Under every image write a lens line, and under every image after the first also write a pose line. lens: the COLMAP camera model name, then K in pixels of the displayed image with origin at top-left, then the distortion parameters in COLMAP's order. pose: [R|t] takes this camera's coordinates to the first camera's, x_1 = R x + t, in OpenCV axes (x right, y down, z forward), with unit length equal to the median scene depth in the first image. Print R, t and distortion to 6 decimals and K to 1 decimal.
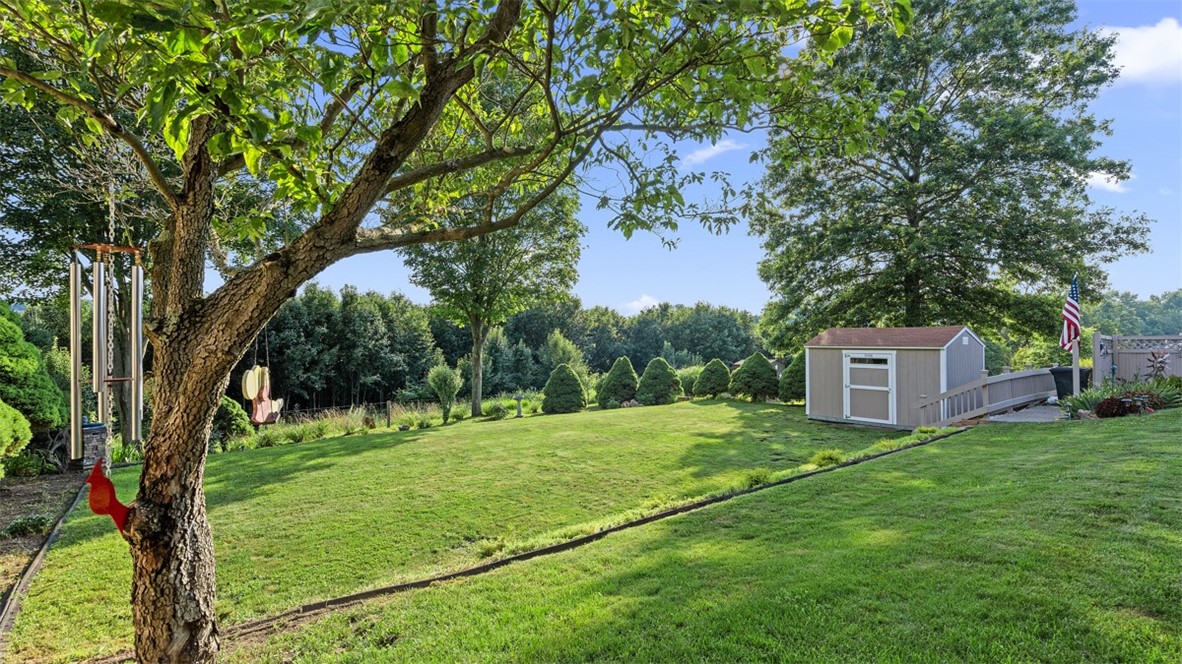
lens RADIAL K [[526.1, 0, 591.0], [0, 526.1, 332.0], [0, 0, 1]] dist [-0.000737, 0.000031]
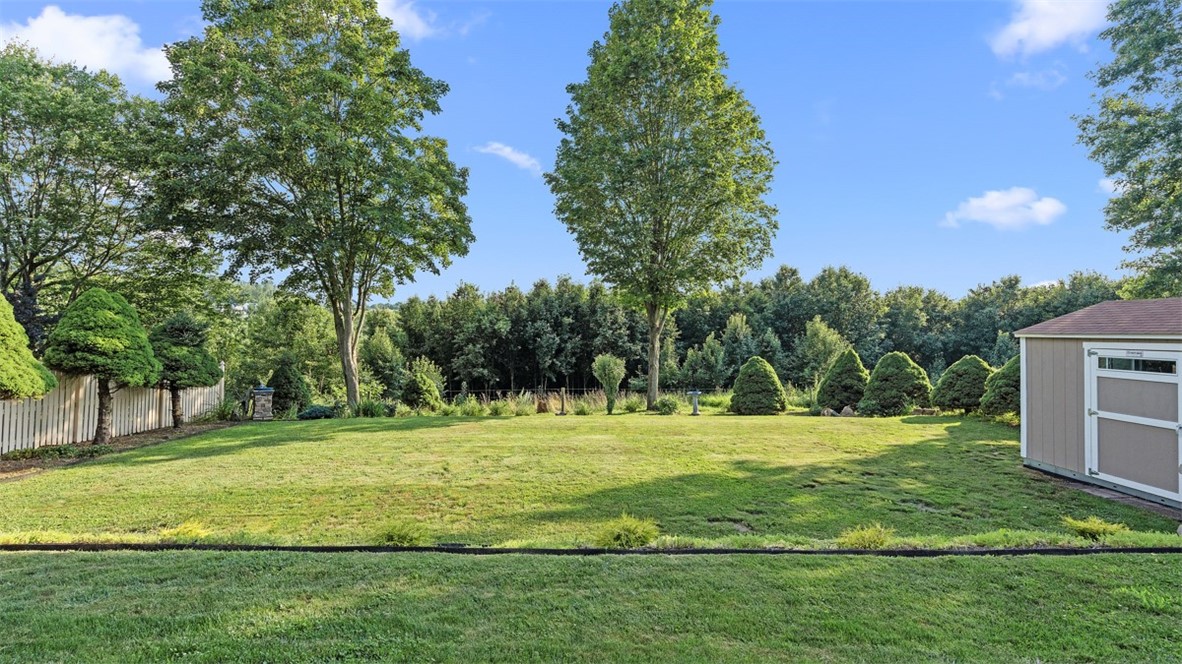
lens RADIAL K [[526.1, 0, 591.0], [0, 526.1, 332.0], [0, 0, 1]] dist [-0.000737, 0.000031]
pose [[0.795122, -0.000557, -0.606449, 0.225107], [0.010883, 0.999852, 0.013350, 0.006757], [0.606352, -0.017215, 0.795010, 0.163459]]
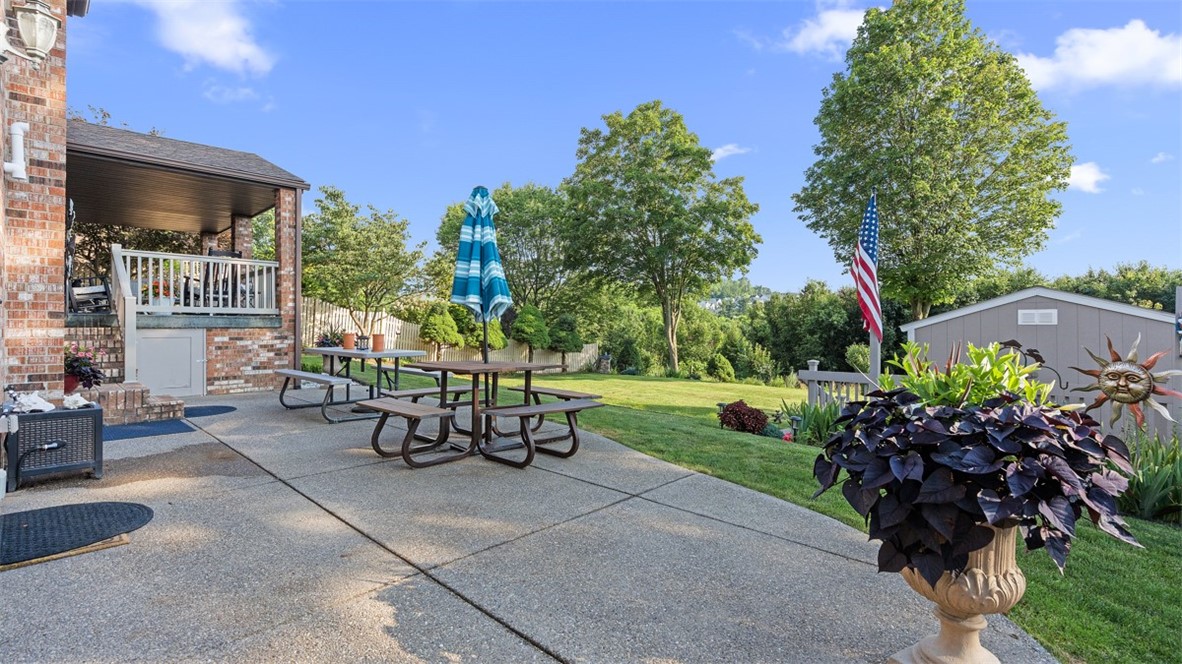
lens RADIAL K [[526.1, 0, 591.0], [0, 526.1, 332.0], [0, 0, 1]] dist [-0.000737, 0.000031]
pose [[0.085229, 0.017123, -0.996214, 0.622531], [0.016363, 0.999693, 0.018583, 0.005857], [0.996227, -0.017885, 0.084922, 0.288652]]
